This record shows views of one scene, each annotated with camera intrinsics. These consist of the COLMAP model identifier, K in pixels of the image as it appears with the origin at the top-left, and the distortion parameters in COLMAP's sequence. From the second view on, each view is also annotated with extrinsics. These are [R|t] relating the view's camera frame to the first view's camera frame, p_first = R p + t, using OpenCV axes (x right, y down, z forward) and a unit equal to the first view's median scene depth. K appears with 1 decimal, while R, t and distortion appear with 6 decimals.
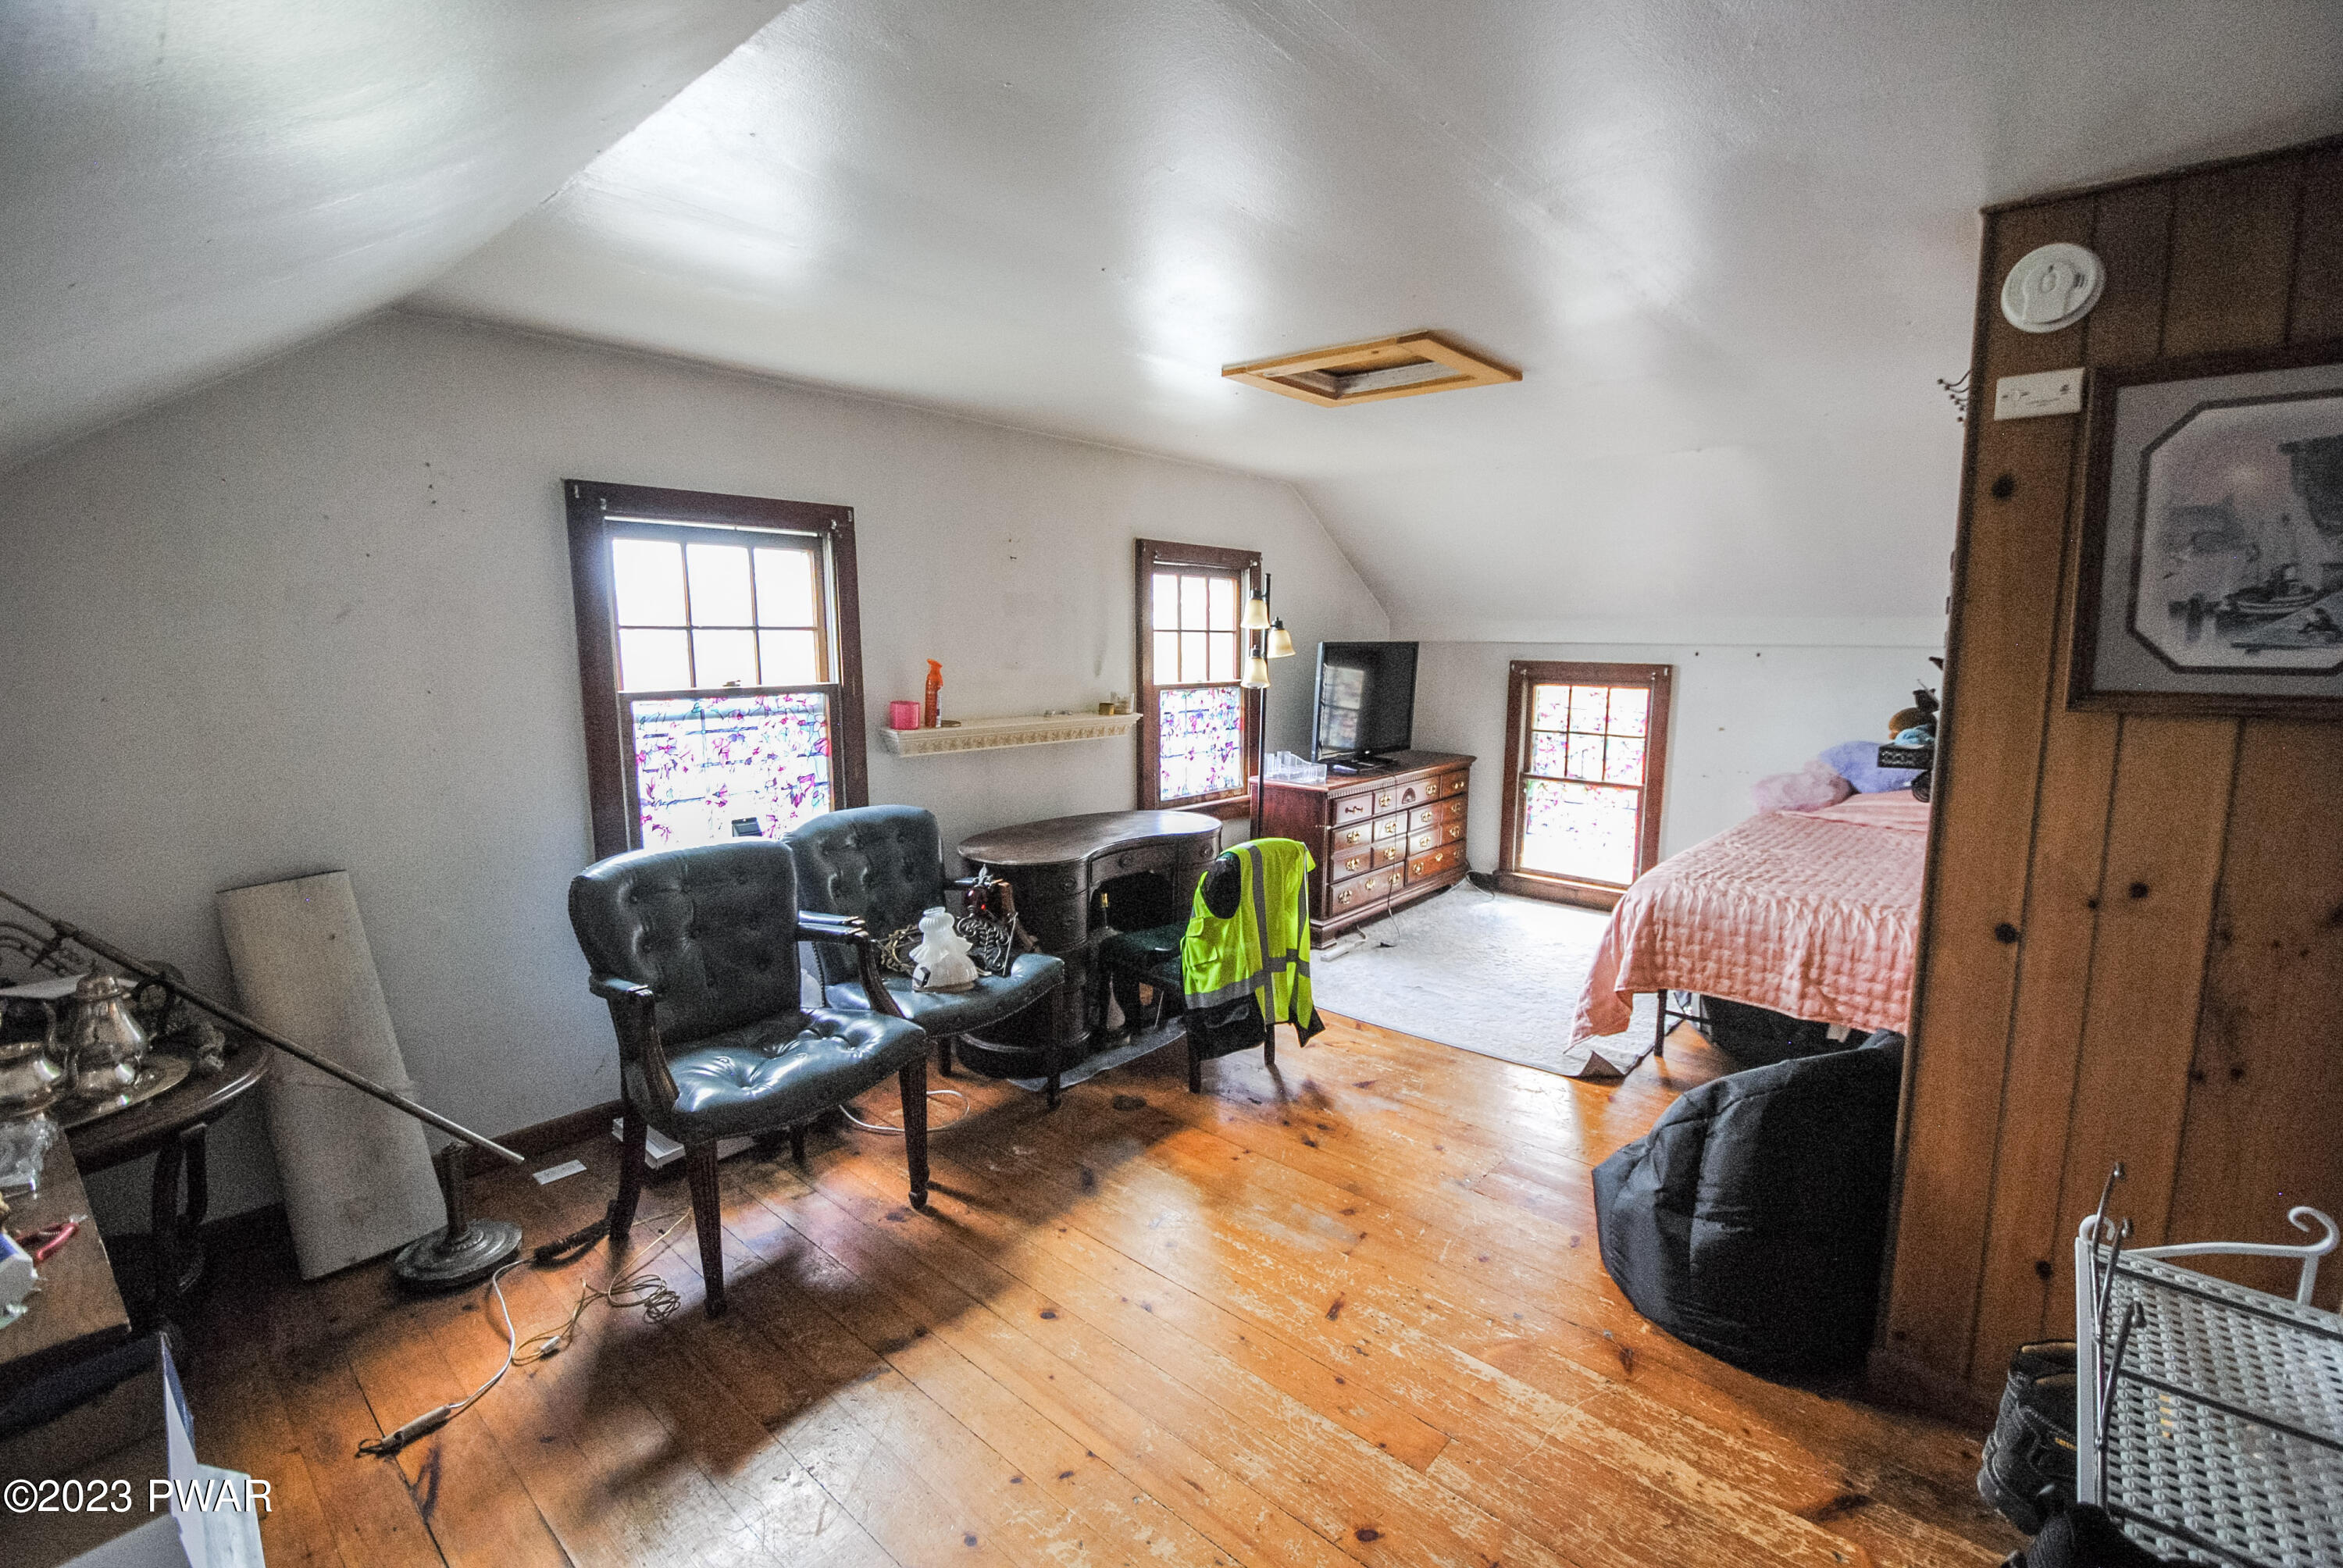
lens RADIAL K [[1040.2, 0, 1182.2], [0, 1040.2, 776.6], [0, 0, 1]] dist [-0.002945, -0.007778]
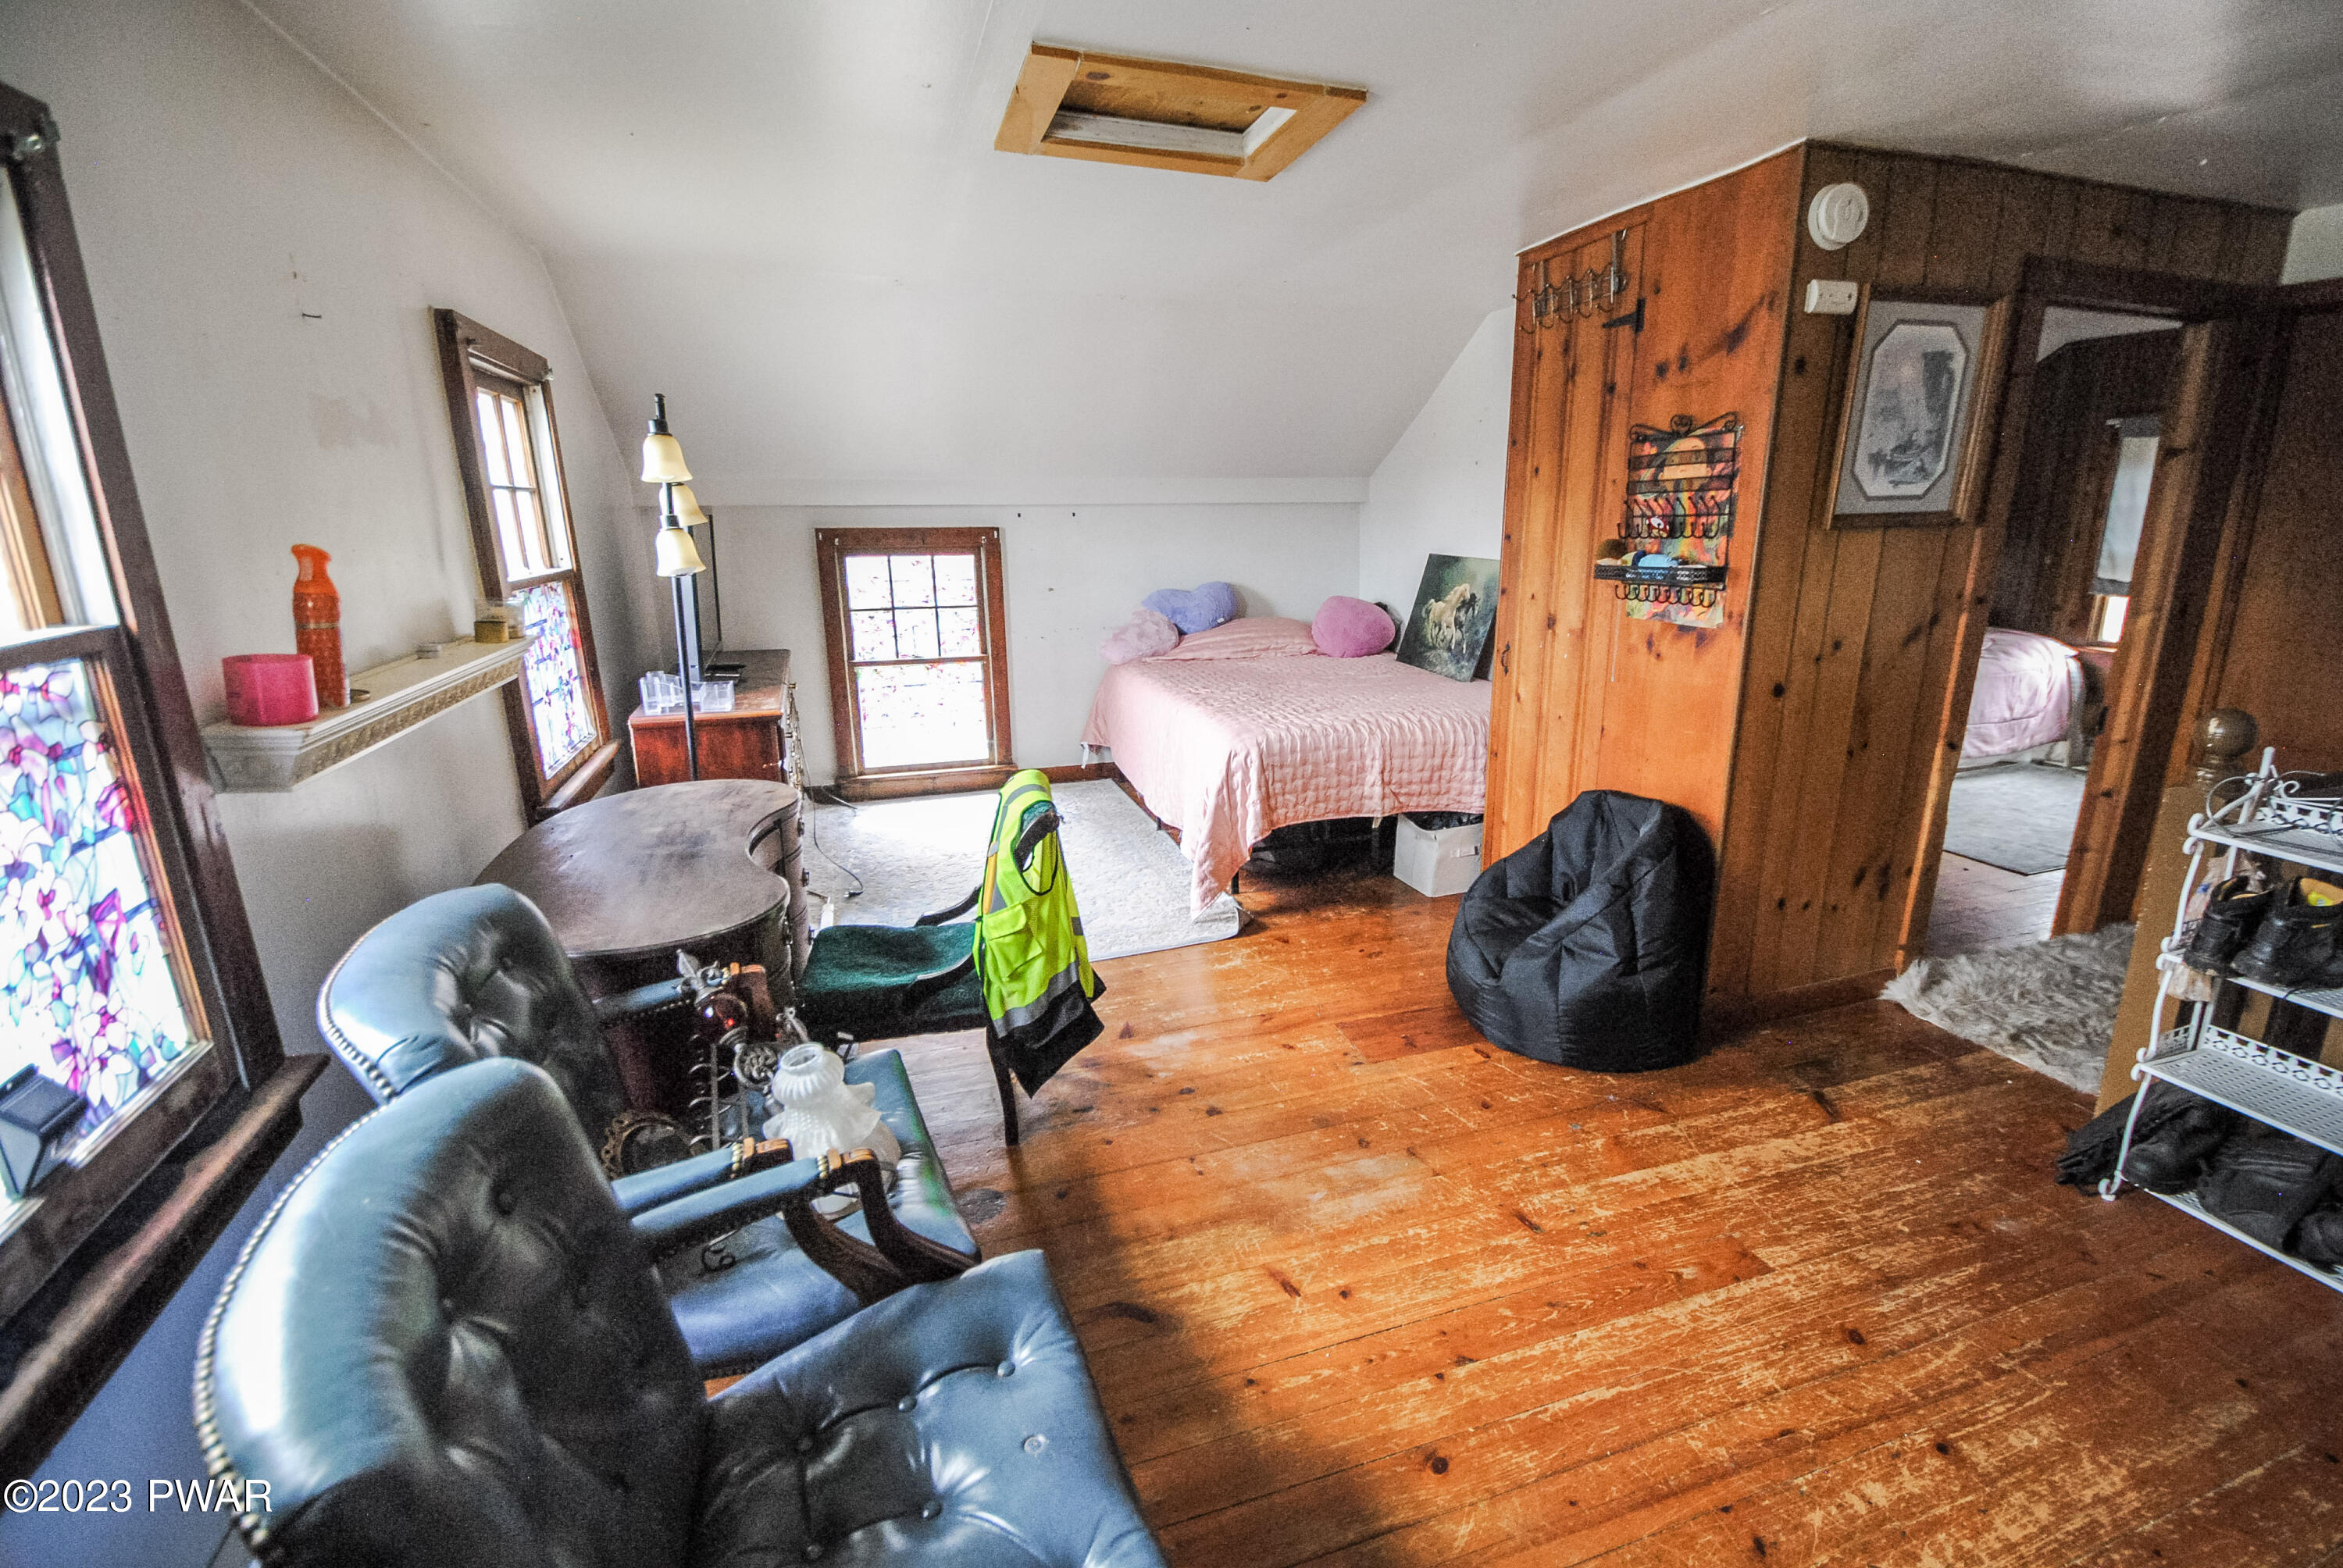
lens RADIAL K [[1040.2, 0, 1184.3], [0, 1040.2, 785.8], [0, 0, 1]] dist [-0.002945, -0.007778]
pose [[0.499063, -0.233417, 0.834537, -0.489624], [0.129523, 0.972314, 0.194497, -0.061378], [-0.856831, 0.011026, 0.515479, 0.553593]]
